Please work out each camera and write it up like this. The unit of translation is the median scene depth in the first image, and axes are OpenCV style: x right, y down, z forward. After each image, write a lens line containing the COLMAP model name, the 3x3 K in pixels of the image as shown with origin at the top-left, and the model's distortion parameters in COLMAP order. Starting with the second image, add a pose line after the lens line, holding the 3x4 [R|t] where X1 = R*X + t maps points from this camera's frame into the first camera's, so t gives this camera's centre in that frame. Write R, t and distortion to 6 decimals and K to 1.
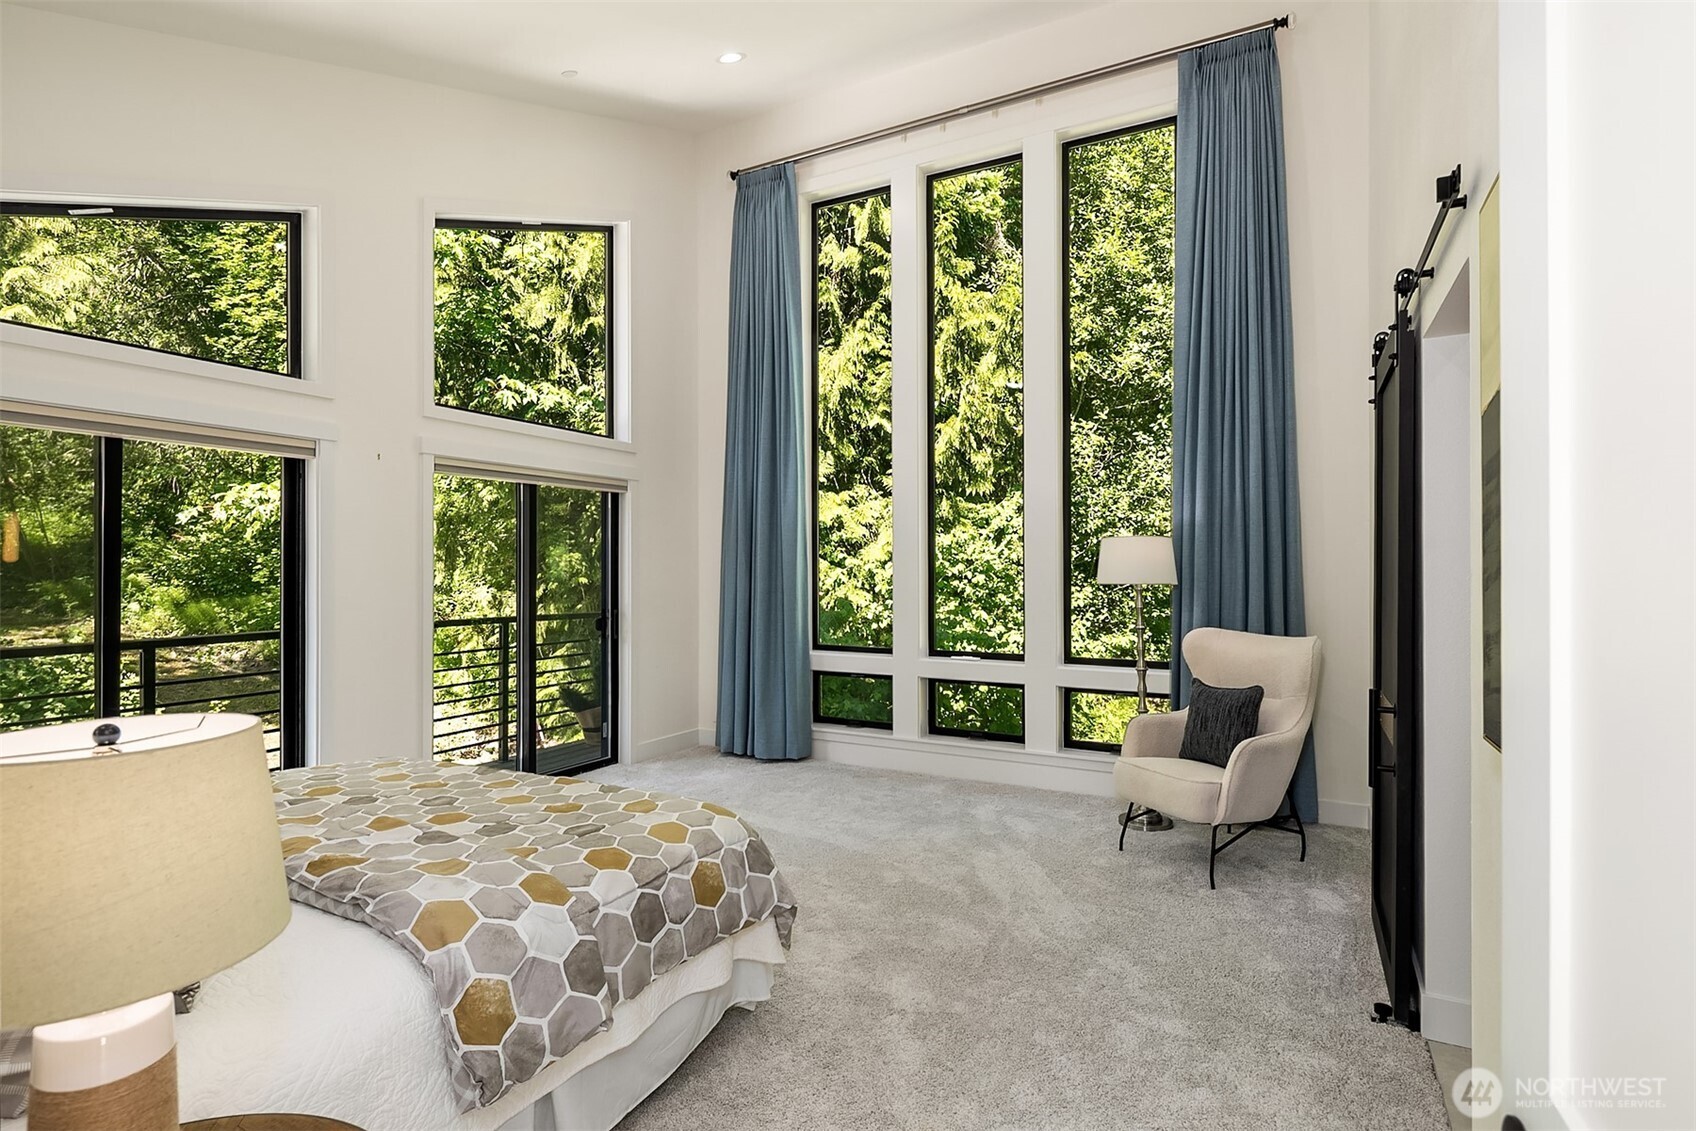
lens RADIAL K [[835.0, 0, 848.0], [0, 835.0, 565.5], [0, 0, 1]] dist [0.019002, -0.000338]
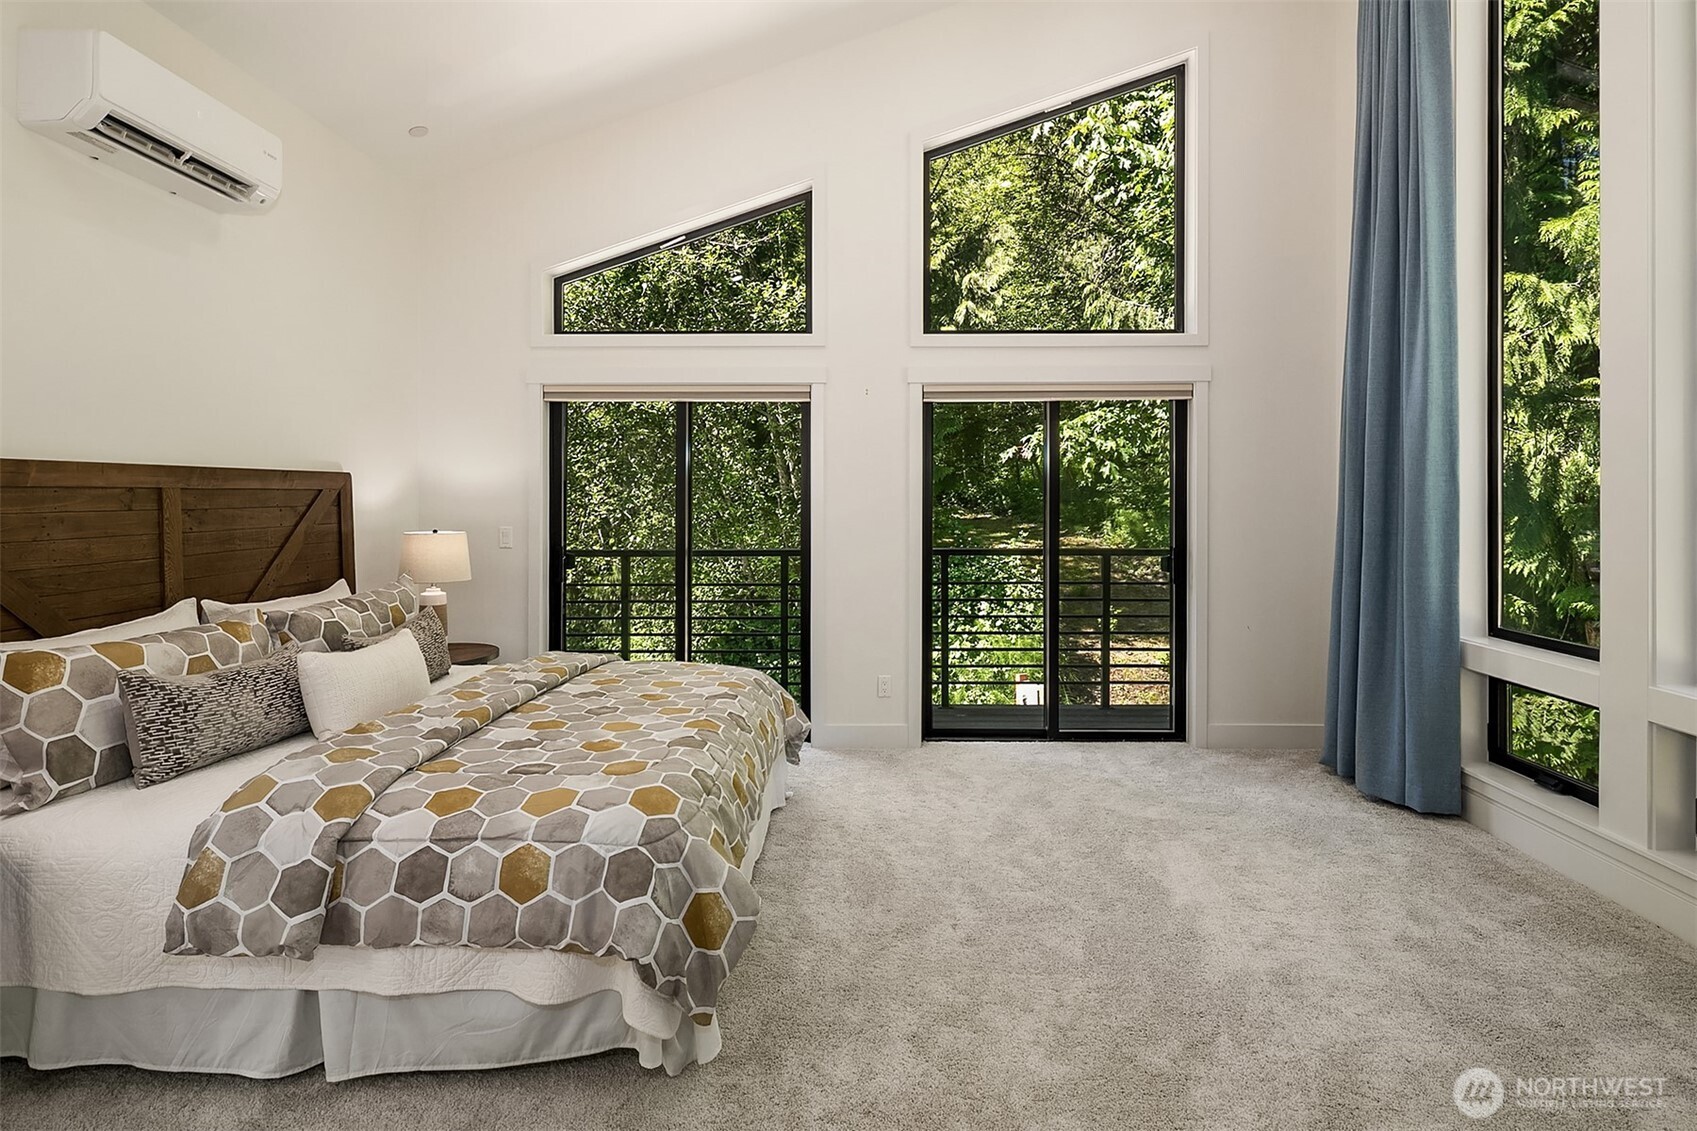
lens RADIAL K [[833.0, 0, 844.3], [0, 833.0, 511.2], [0, 0, 1]] dist [-0.002995, -0.002695]
pose [[0.461184, 0.009488, -0.887254, 0.291437], [0.004113, 0.999909, 0.012831, 0.005641], [0.887295, -0.009566, 0.461103, 0.376209]]
